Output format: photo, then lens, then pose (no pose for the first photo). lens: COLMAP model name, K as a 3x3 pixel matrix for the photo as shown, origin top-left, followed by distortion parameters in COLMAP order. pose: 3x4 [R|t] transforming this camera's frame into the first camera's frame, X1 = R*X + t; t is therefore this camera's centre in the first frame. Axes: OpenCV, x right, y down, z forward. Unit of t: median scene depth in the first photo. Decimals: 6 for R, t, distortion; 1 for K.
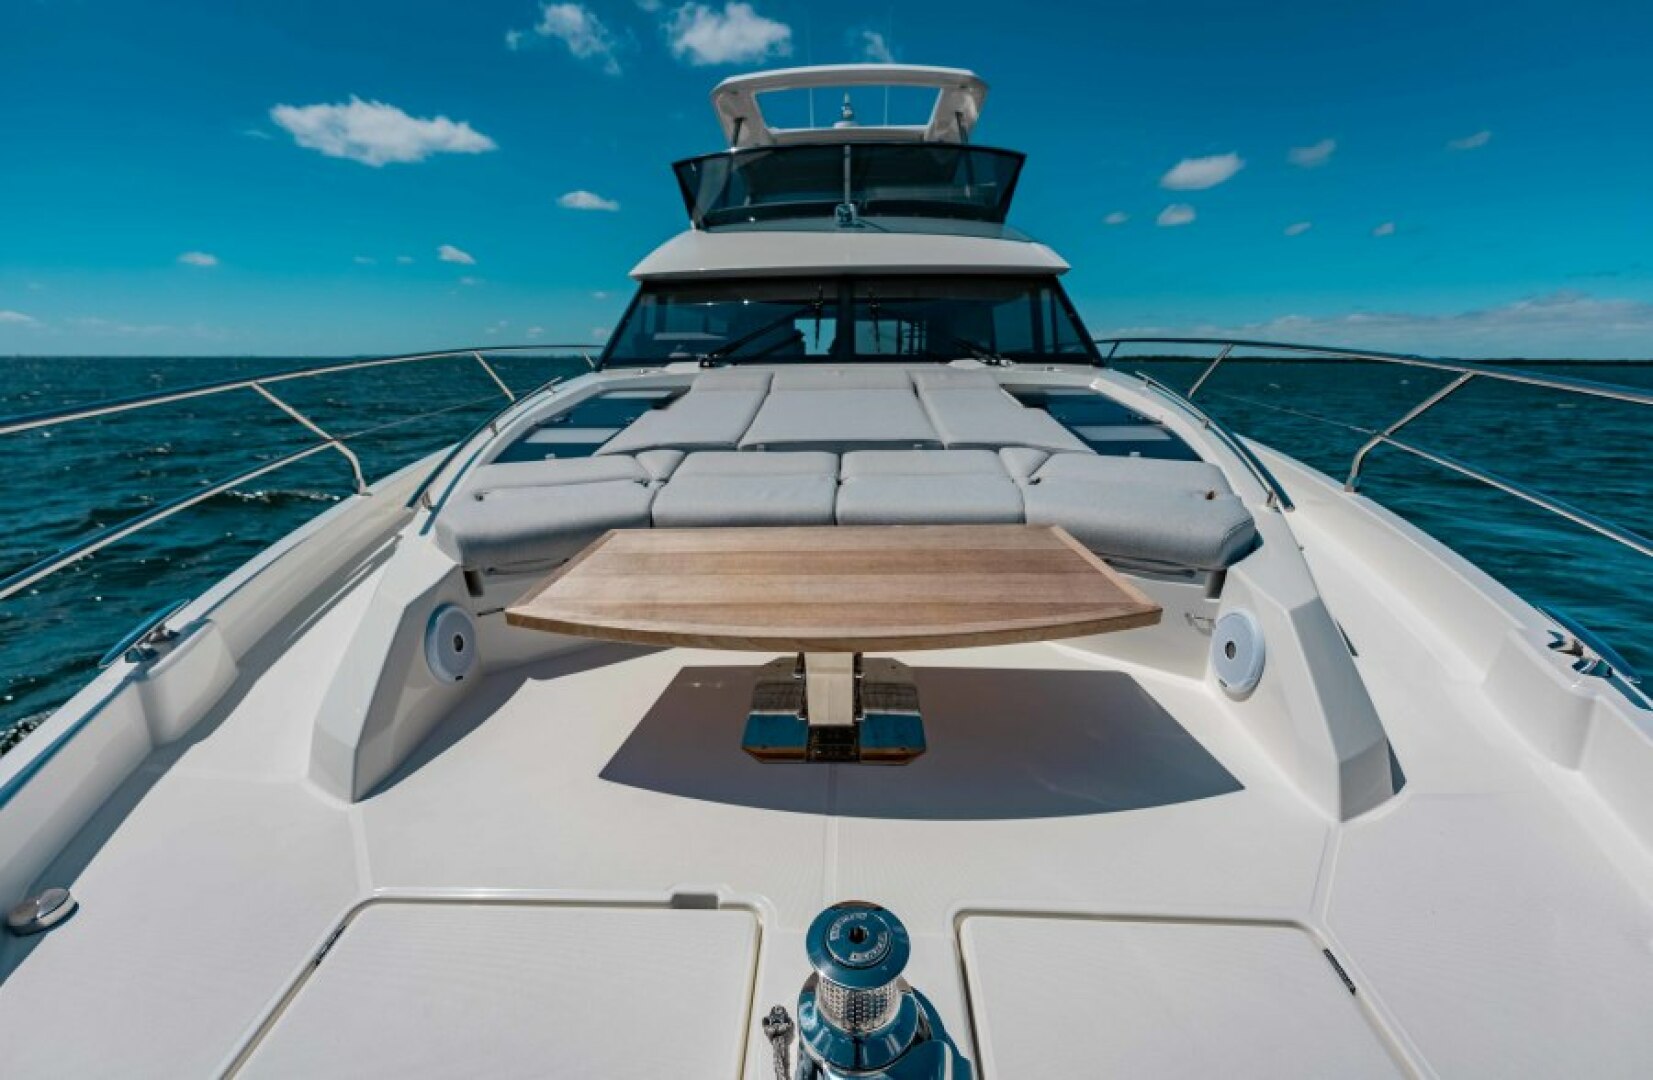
lens RADIAL K [[718.8, 0, 824.9], [0, 718.8, 540.9], [0, 0, 1]] dist [0.002332, 0.000776]
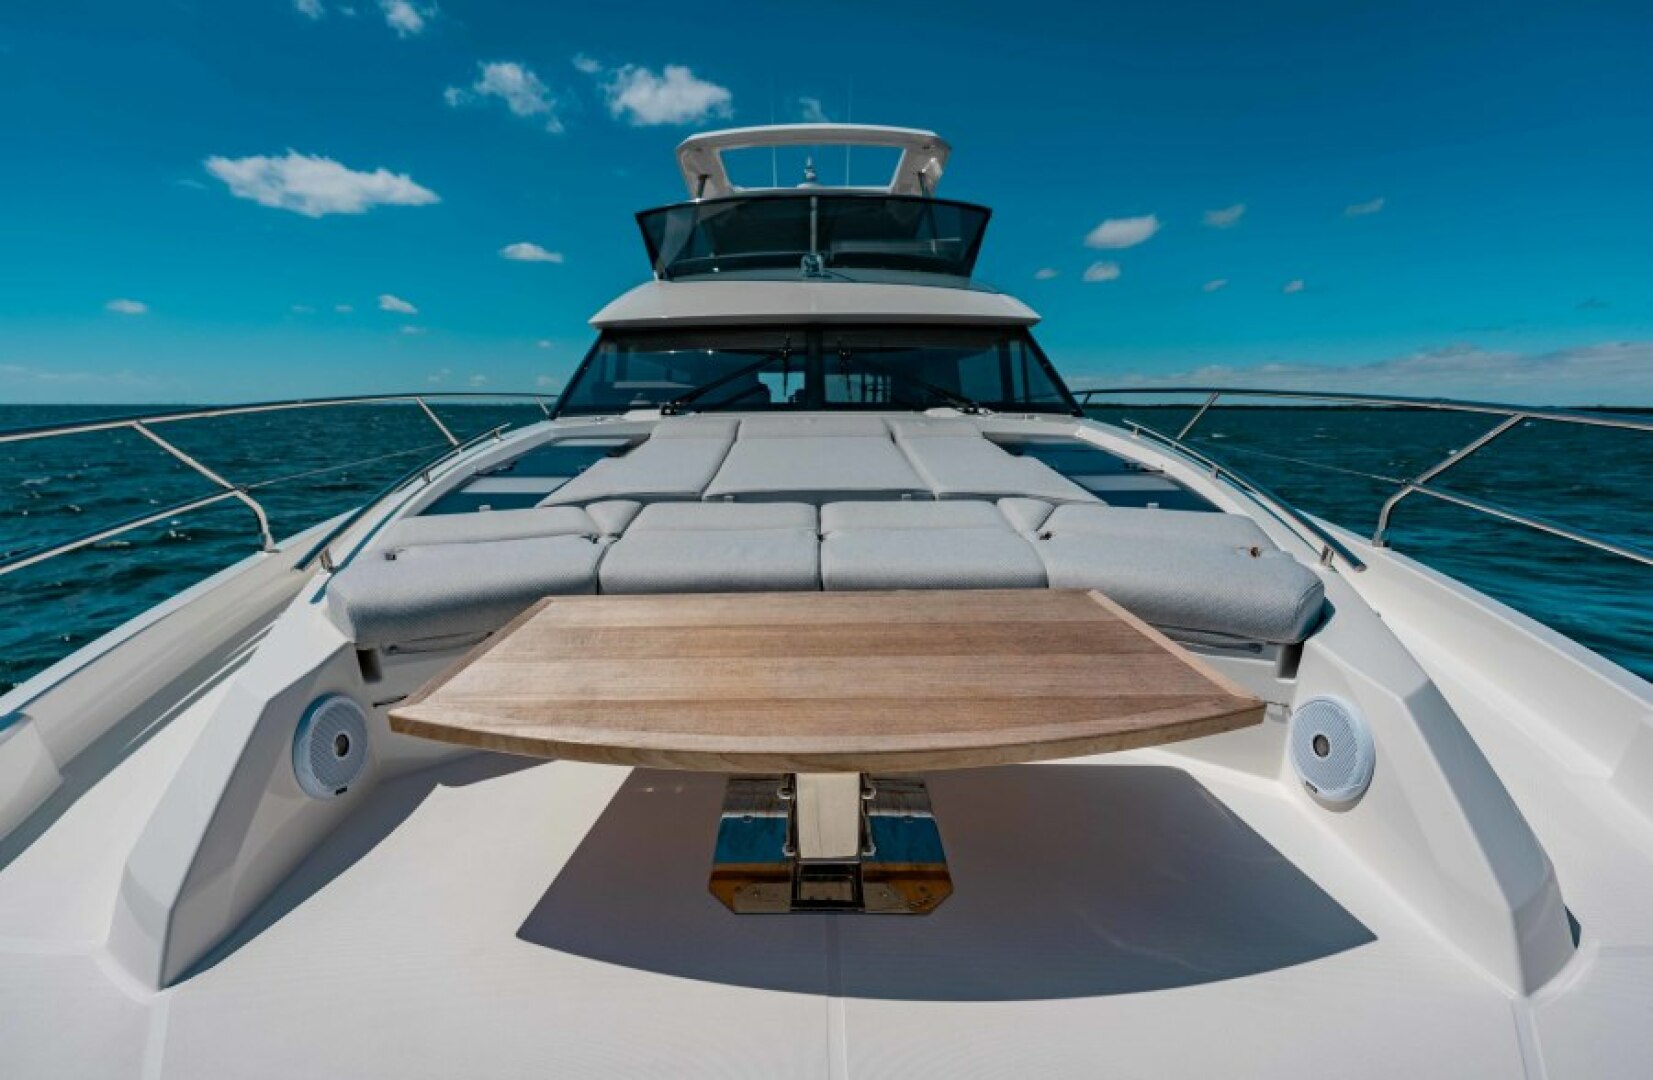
lens RADIAL K [[718.8, 0, 809.4], [0, 718.8, 537.9], [0, 0, 1]] dist [0.002332, 0.000776]
pose [[0.999473, -0.002206, 0.032381, -0.018590], [0.004739, 0.996914, -0.078353, -0.011340], [-0.032108, 0.078465, 0.996400, 0.121313]]
